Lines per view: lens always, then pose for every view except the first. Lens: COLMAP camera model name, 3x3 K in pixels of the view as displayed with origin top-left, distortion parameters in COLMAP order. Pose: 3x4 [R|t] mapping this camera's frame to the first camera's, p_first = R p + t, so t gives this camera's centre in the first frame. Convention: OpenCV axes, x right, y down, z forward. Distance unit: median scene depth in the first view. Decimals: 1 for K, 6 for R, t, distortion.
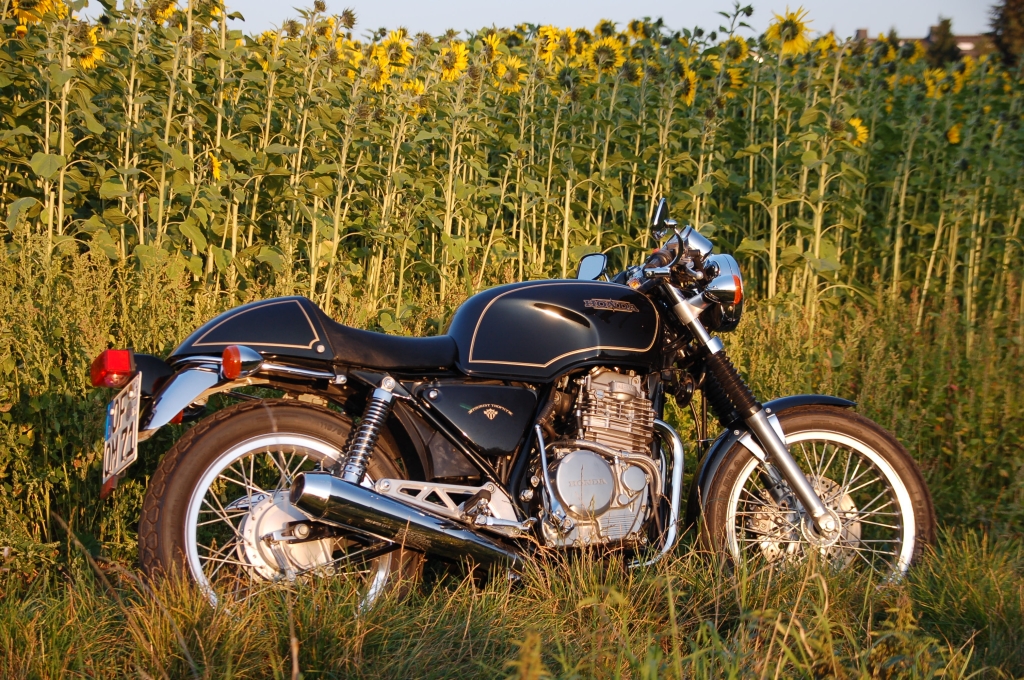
lens RADIAL K [[2322.6, 0, 512.0], [0, 2322.6, 340.0], [0, 0, 1]] dist [0.326491, 0.024315]
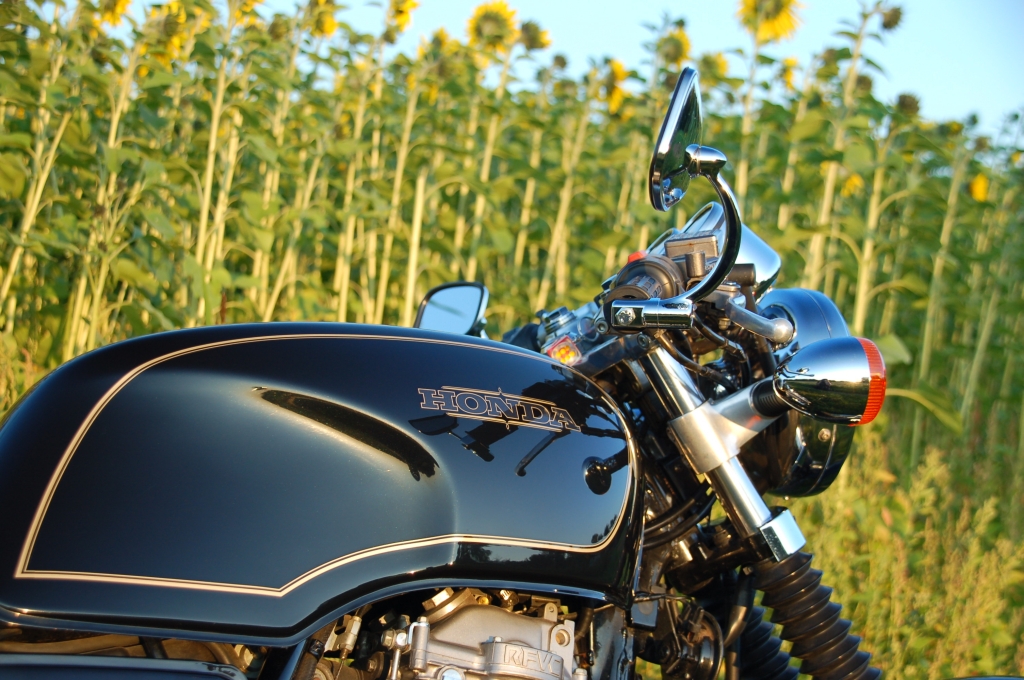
lens RADIAL K [[2197.8, 0, 514.1], [0, 2197.8, 343.2], [0, 0, 1]] dist [0.296752, -0.089126]
pose [[0.996887, 0.052978, 0.058389, 0.025310], [-0.050540, 0.997819, -0.042461, -0.010934], [-0.060511, 0.039378, 0.997390, 0.675869]]
